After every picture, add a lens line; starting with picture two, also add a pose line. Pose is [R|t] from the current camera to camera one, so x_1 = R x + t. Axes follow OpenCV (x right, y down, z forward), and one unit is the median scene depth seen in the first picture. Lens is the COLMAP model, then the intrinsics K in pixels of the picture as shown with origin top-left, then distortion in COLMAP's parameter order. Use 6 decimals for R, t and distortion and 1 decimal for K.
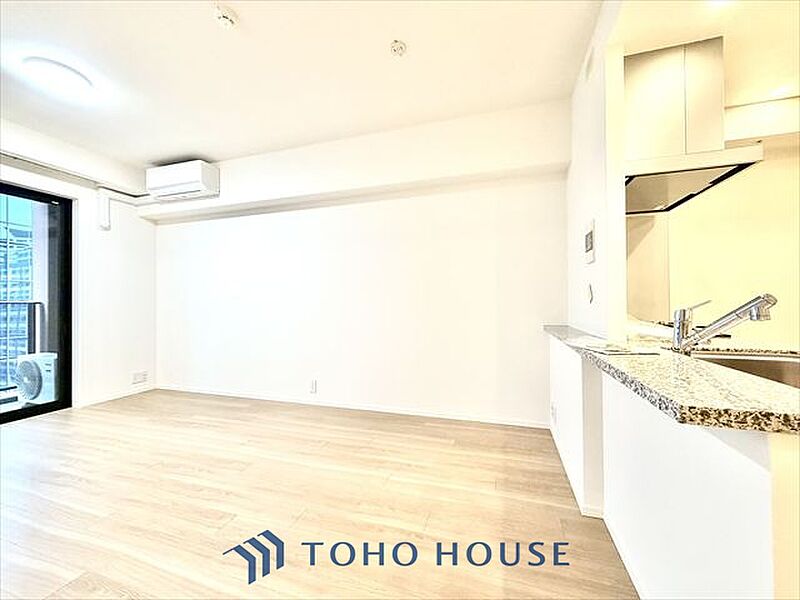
lens RADIAL K [[319.8, 0, 400.0], [0, 319.8, 300.0], [0, 0, 1]] dist [0.001027, -0.000069]
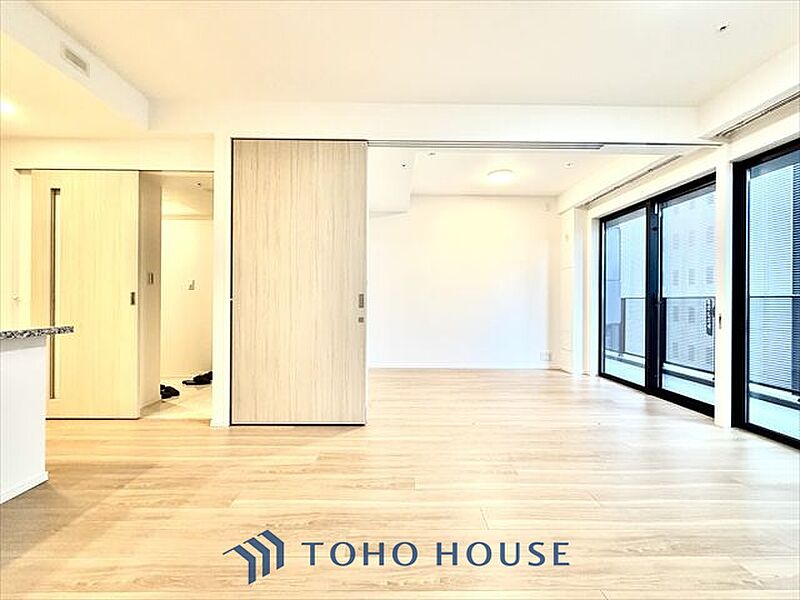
lens RADIAL K [[319.8, 0, 400.0], [0, 319.8, 300.0], [0, 0, 1]] dist [0.001027, -0.000069]
pose [[-0.948302, -0.000127, -0.317369, -0.213737], [0.002952, 0.999953, -0.009222, 0.024697], [0.317356, -0.009683, -0.948257, 0.990666]]
